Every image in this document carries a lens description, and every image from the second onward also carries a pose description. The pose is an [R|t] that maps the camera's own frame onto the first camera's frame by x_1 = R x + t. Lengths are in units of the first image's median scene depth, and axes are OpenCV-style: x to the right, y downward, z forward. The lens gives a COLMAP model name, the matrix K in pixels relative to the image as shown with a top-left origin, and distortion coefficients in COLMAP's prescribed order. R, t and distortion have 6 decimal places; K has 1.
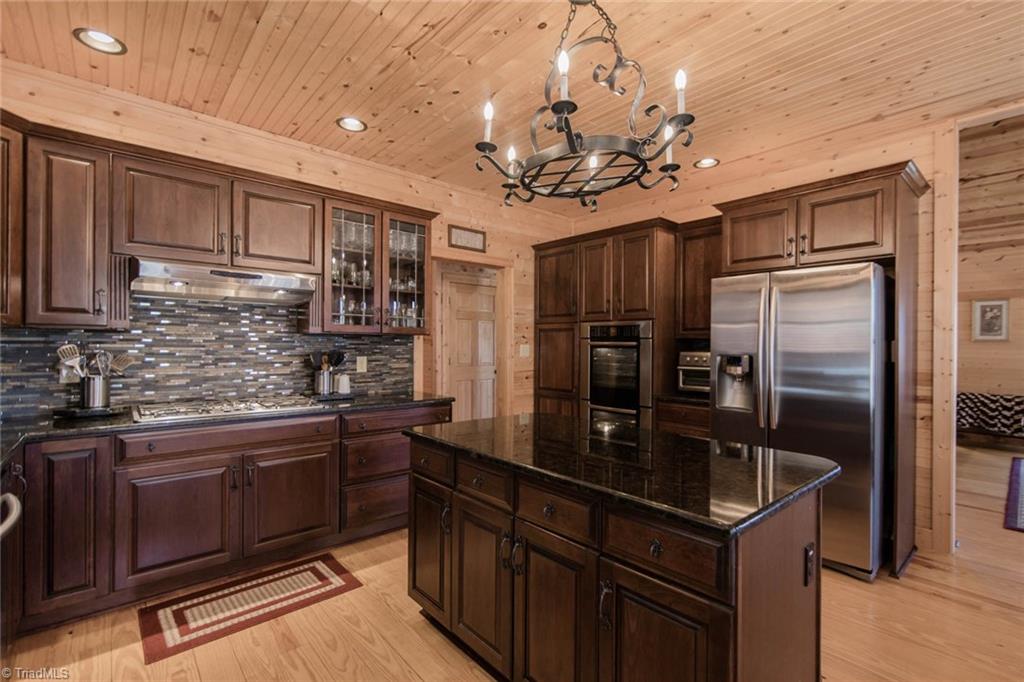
lens RADIAL K [[465.1, 0, 516.6], [0, 465.1, 344.7], [0, 0, 1]] dist [0.001543, -0.002055]
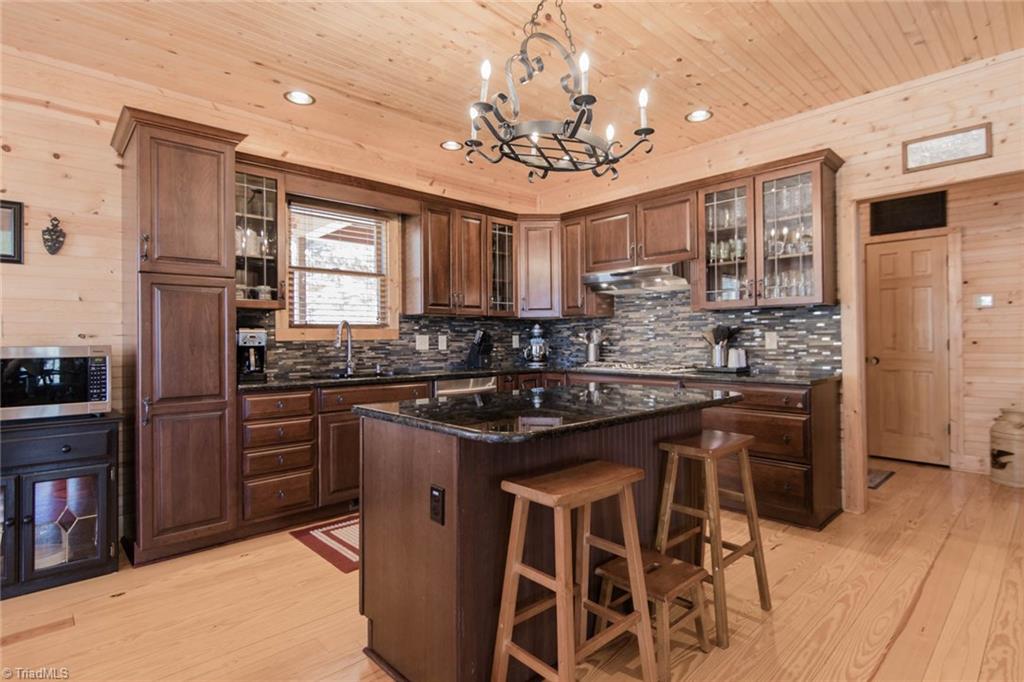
lens RADIAL K [[513.0, 0, 511.8], [0, 513.0, 336.8], [0, 0, 1]] dist [0.000167, -0.001300]
pose [[0.022188, -0.014070, -0.999655, 0.647025], [0.007289, 0.999877, -0.013912, 0.042457], [0.999727, -0.006978, 0.022287, 0.421524]]
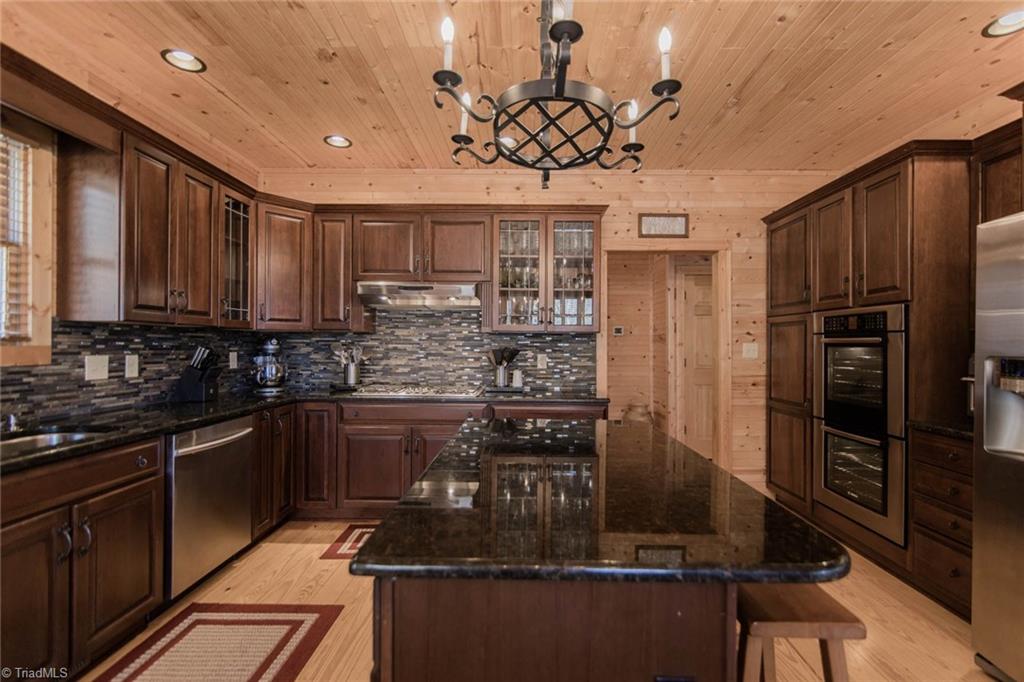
lens RADIAL K [[465.1, 0, 518.9], [0, 465.1, 343.8], [0, 0, 1]] dist [0.001543, -0.002055]
pose [[0.738950, -0.003112, -0.673753, 0.323615], [-0.001820, 0.999976, -0.006615, 0.008668], [0.673758, 0.006114, 0.738927, 0.163243]]
